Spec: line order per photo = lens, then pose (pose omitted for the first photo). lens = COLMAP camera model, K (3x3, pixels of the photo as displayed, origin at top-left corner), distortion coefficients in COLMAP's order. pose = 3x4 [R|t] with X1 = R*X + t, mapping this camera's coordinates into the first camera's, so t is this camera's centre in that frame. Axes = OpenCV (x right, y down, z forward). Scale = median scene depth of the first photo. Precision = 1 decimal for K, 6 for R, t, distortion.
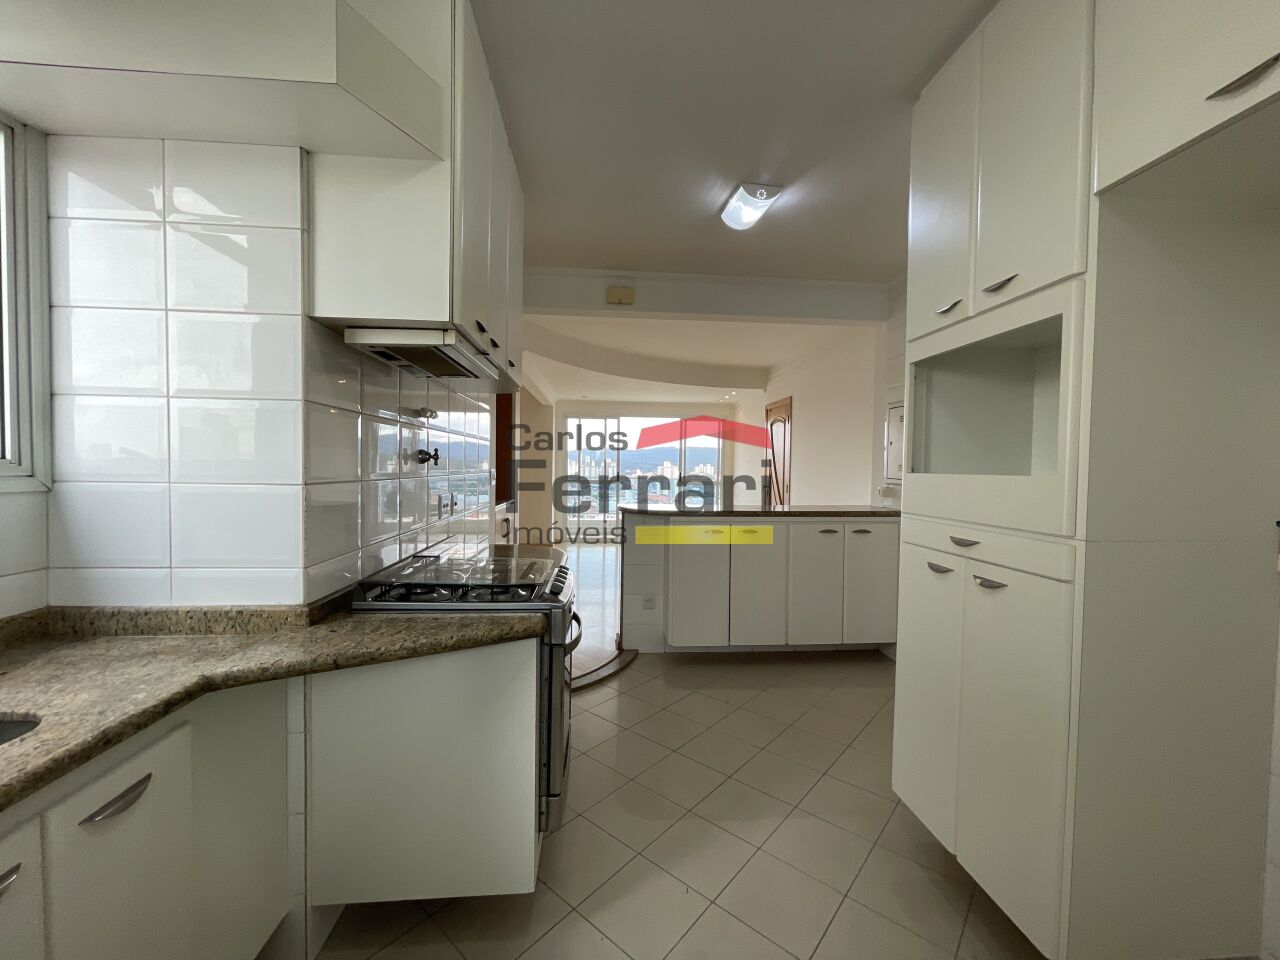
lens RADIAL K [[519.9, 0, 643.8], [0, 519.9, 481.4], [0, 0, 1]] dist [-0.001867, -0.000384]
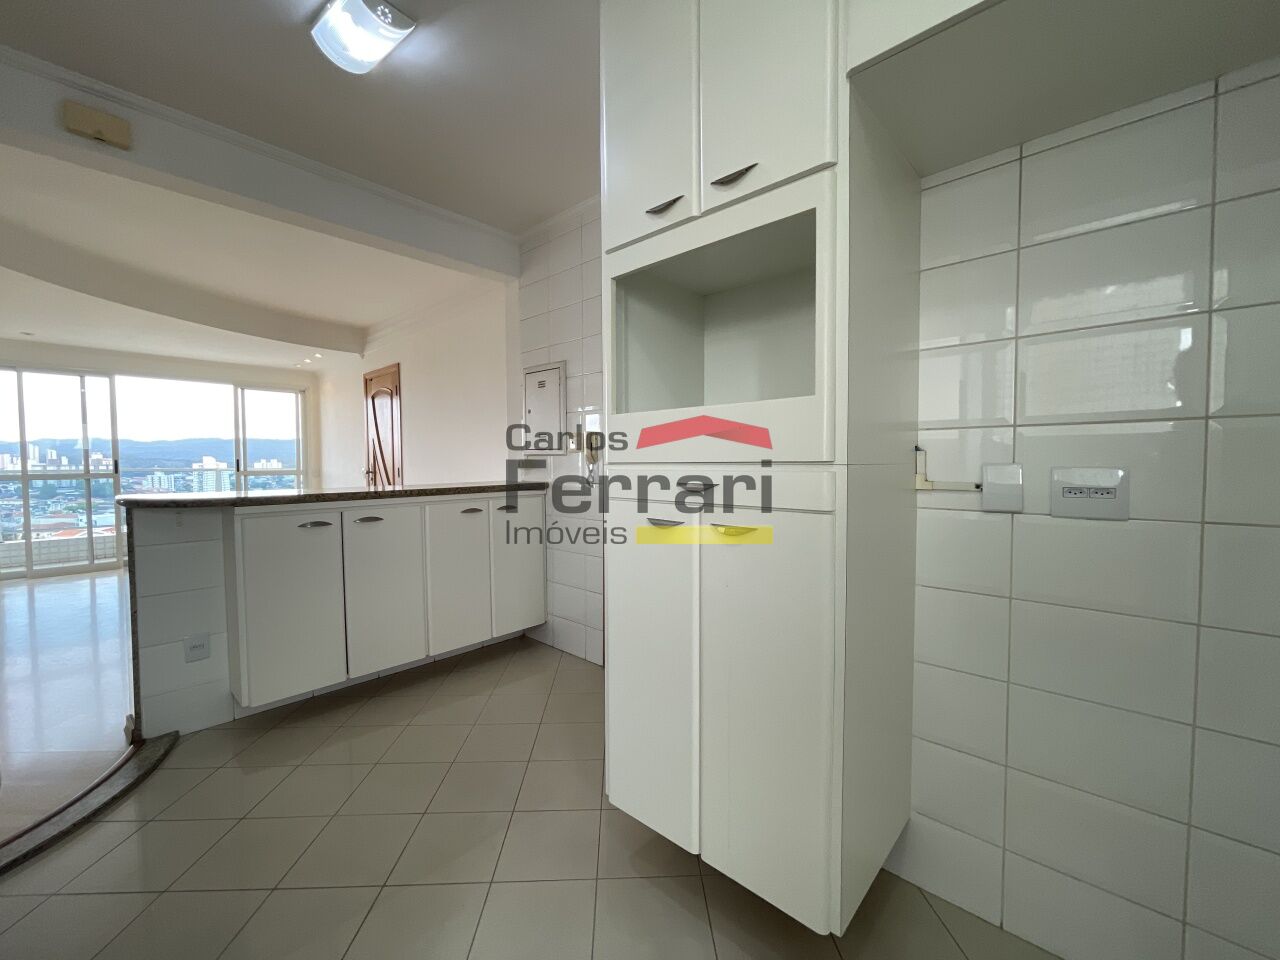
lens RADIAL K [[519.9, 0, 643.8], [0, 519.9, 481.4], [0, 0, 1]] dist [-0.001867, -0.000384]
pose [[0.736645, -0.045704, 0.674733, -0.006415], [0.036202, 0.998948, 0.028140, 0.037360], [-0.675310, 0.003698, 0.737525, 0.203101]]
